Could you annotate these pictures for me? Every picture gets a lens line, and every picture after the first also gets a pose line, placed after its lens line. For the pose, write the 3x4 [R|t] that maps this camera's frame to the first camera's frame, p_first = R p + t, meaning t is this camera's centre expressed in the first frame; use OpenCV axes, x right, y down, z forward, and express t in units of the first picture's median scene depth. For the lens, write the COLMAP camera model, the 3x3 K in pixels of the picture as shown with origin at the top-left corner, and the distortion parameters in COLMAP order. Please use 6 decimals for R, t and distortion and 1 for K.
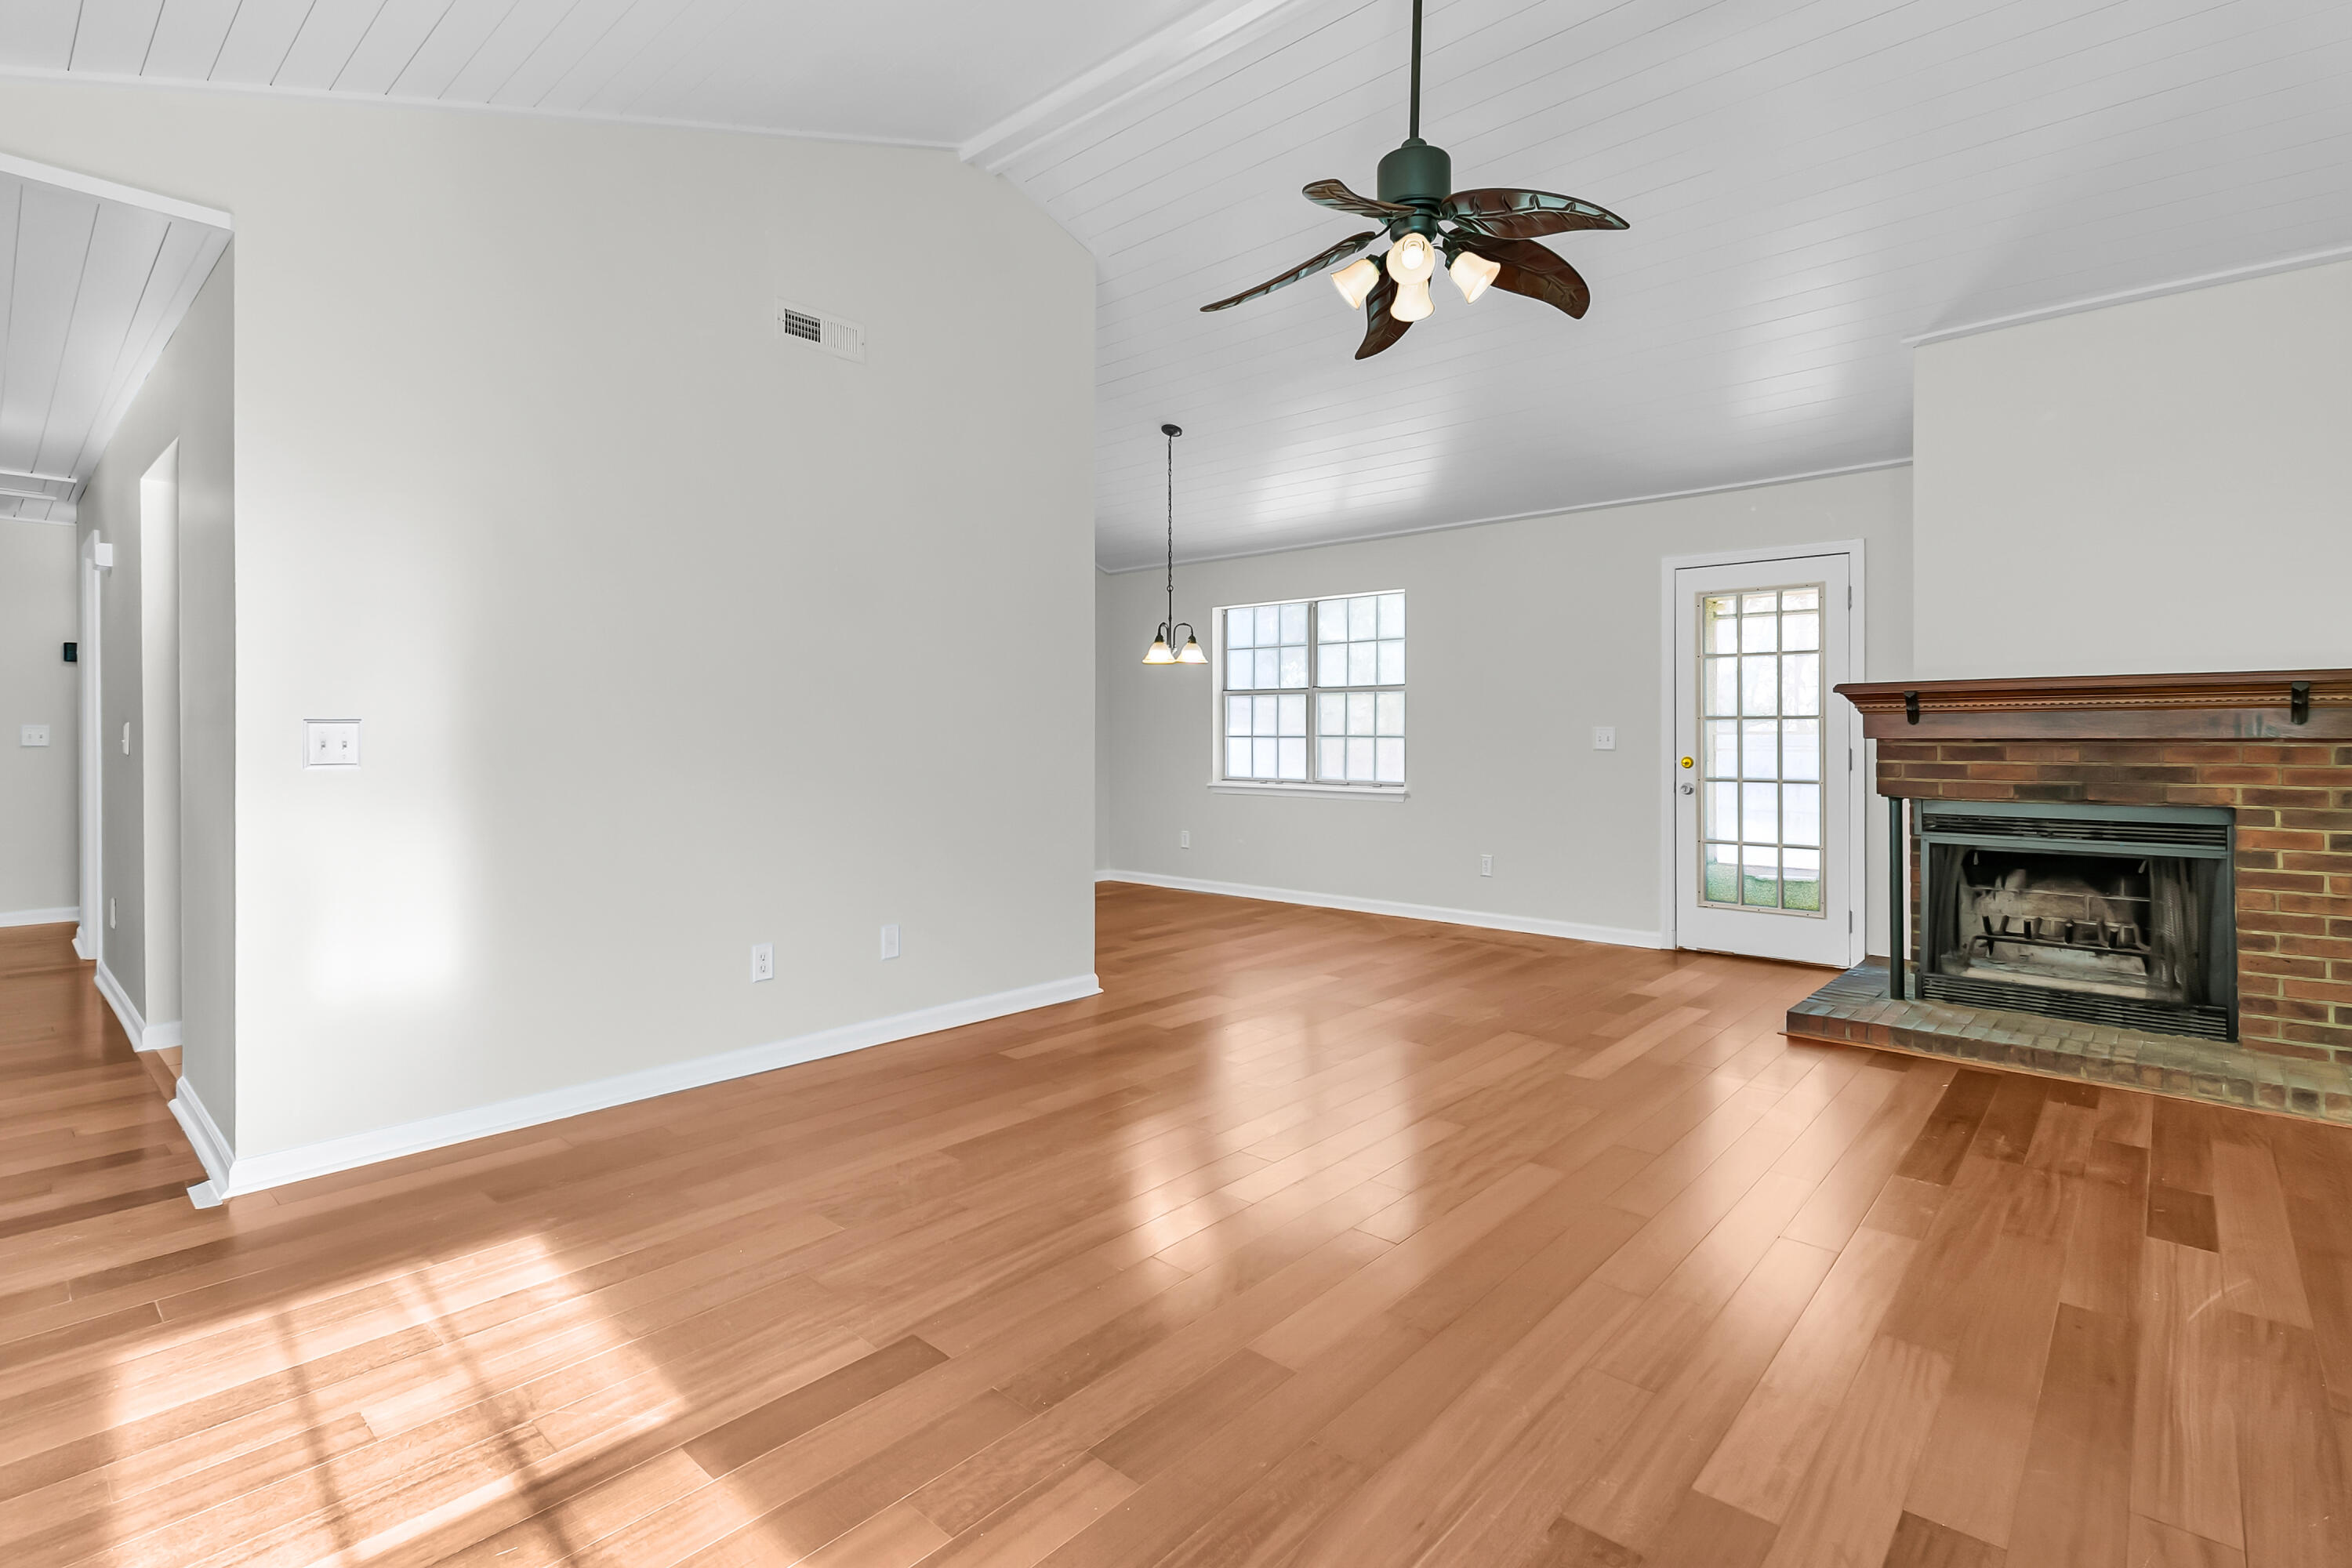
lens RADIAL K [[1104.1, 0, 1175.6], [0, 1104.1, 724.7], [0, 0, 1]] dist [0.001173, -0.000101]
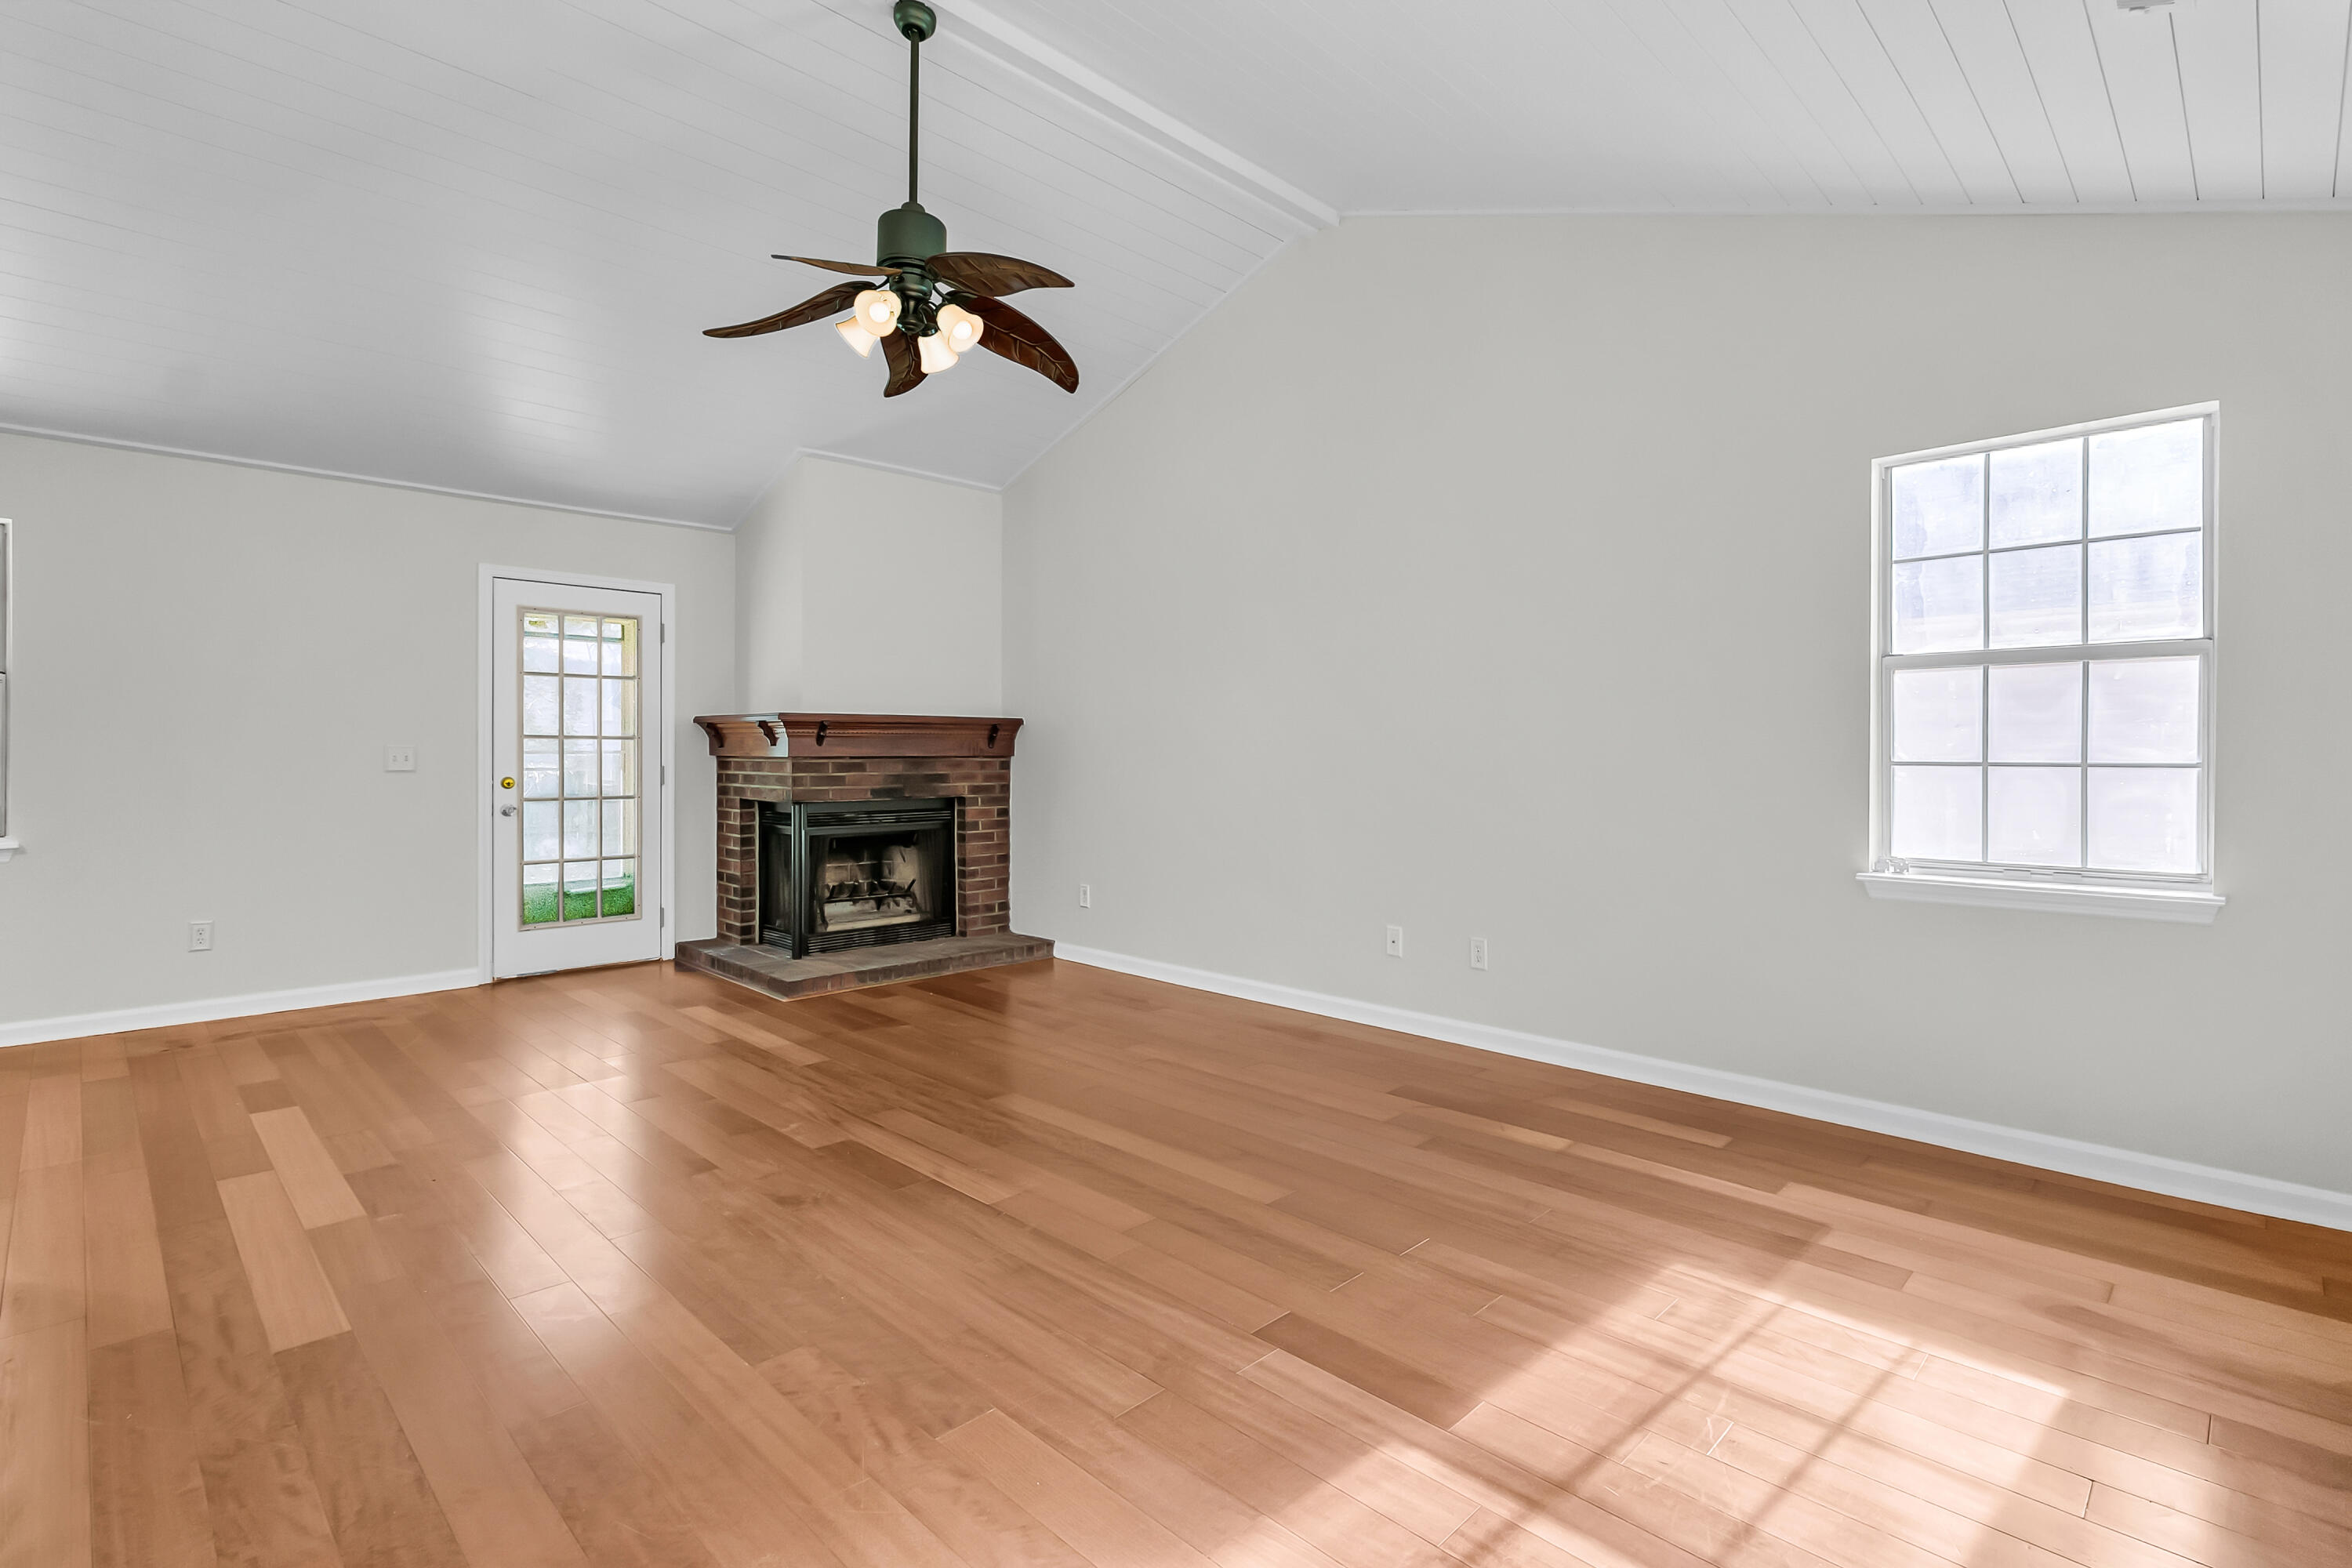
lens RADIAL K [[1107.6, 0, 1189.2], [0, 1107.6, 747.9], [0, 0, 1]] dist [-0.001026, 0.000040]
pose [[0.043864, 0.005161, 0.999024, -0.657503], [-0.008778, 0.999950, -0.004781, 0.004831], [-0.998999, -0.008560, 0.043907, 0.523268]]
